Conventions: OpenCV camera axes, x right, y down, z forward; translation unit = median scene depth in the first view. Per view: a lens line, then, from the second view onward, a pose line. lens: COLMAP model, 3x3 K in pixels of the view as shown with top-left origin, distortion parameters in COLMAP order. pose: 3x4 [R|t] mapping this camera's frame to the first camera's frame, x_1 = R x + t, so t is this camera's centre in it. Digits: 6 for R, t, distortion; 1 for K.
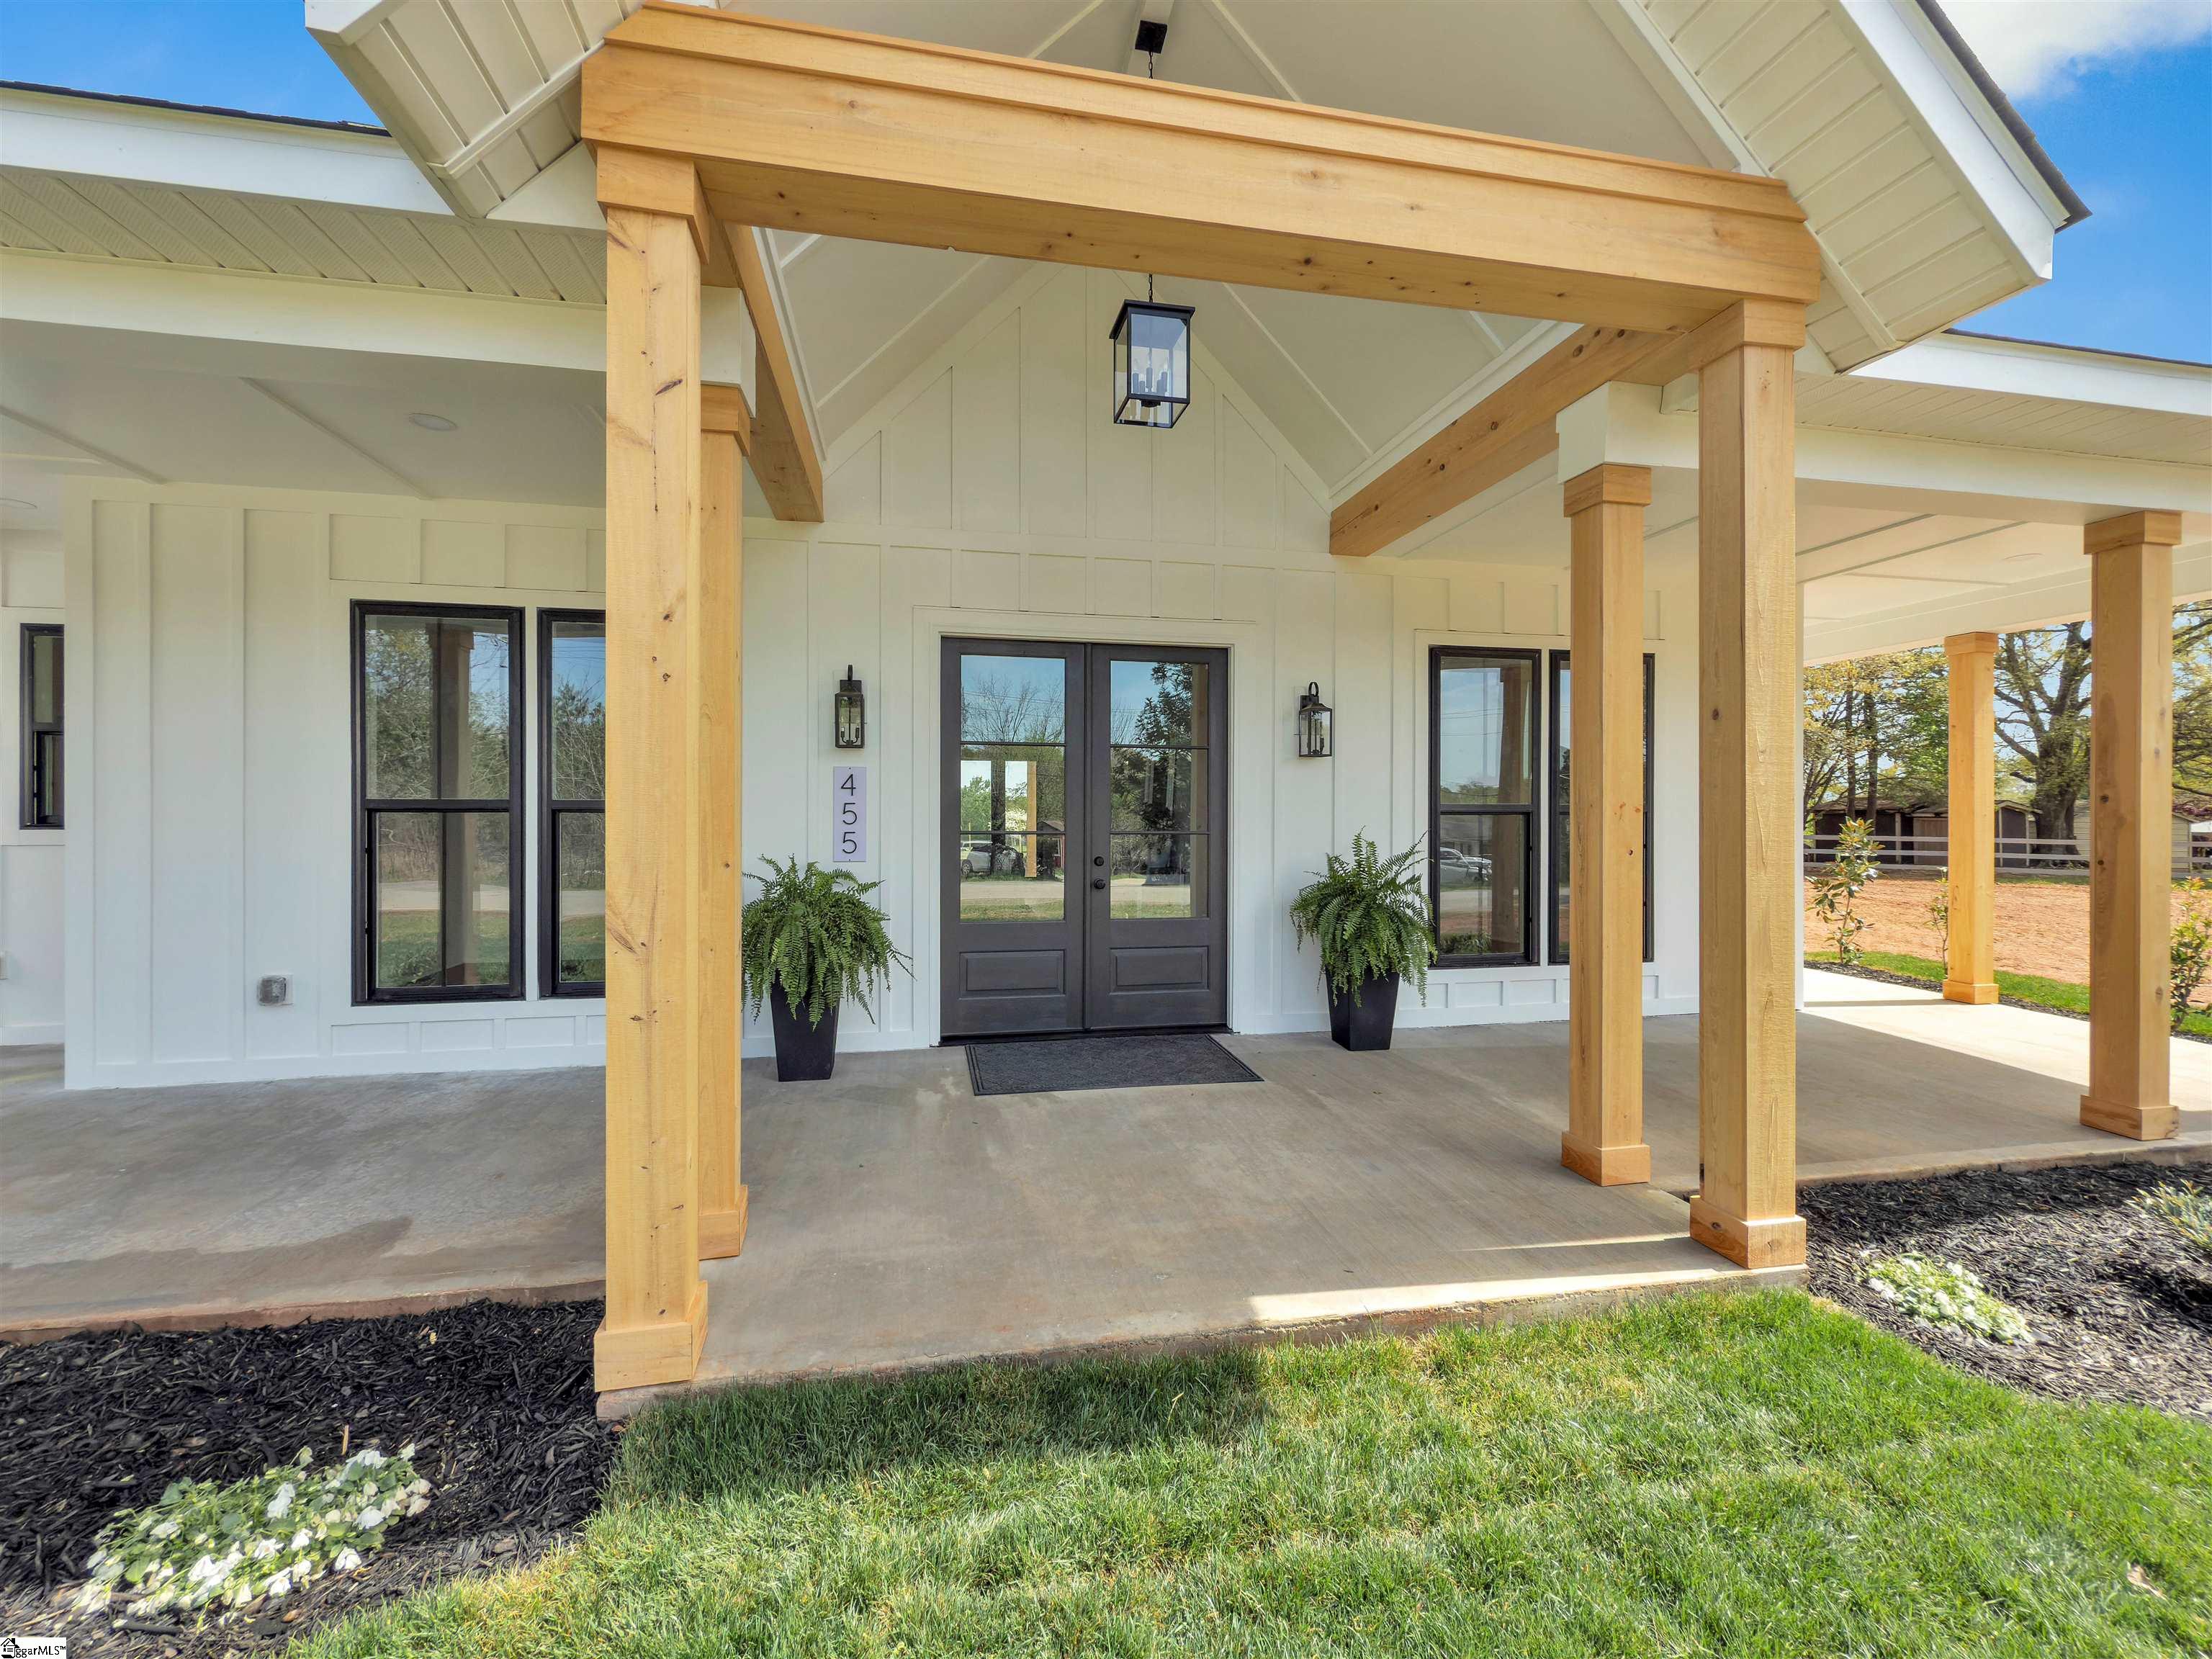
lens RADIAL K [[890.1, 0, 1090.9], [0, 890.1, 818.8], [0, 0, 1]] dist [0.002083, 0.000171]
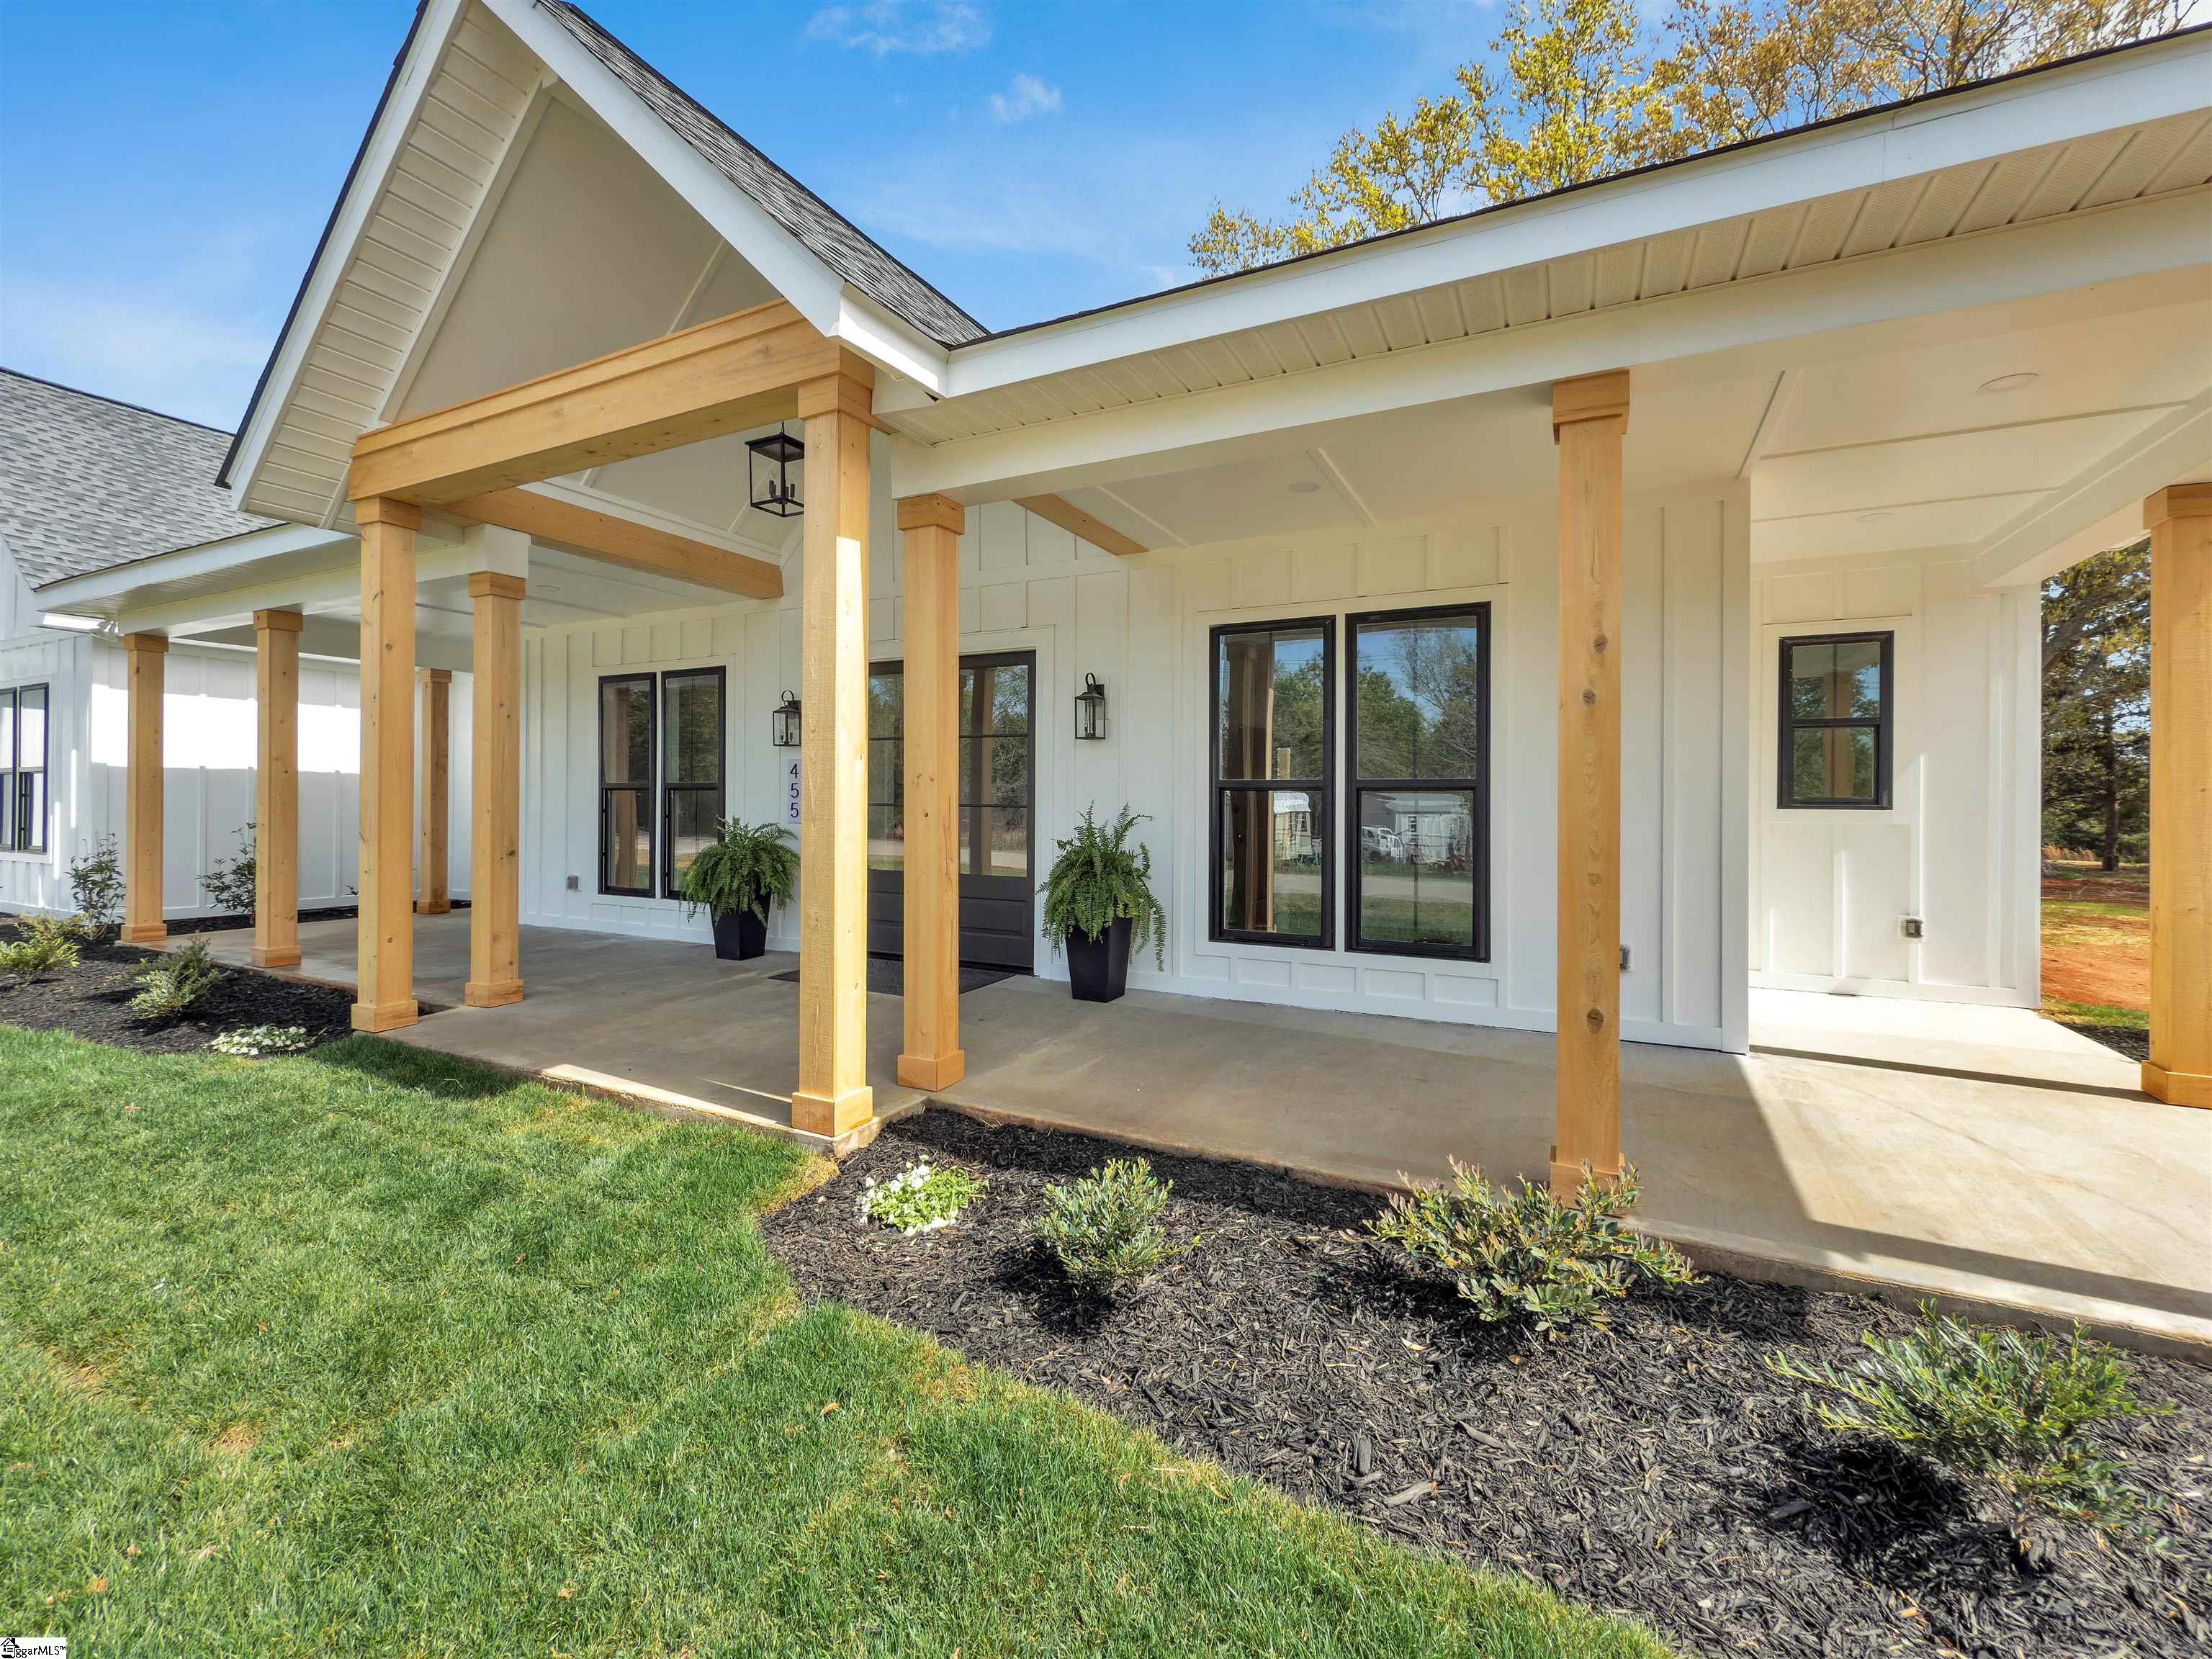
lens RADIAL K [[926.9, 0, 1113.6], [0, 926.9, 792.3], [0, 0, 1]] dist [0.000948, 0.000056]
pose [[0.793630, -0.000932, -0.608400, 1.197354], [-0.004032, 0.999969, -0.006791, 0.006163], [0.608387, 0.007842, 0.793602, 0.113535]]
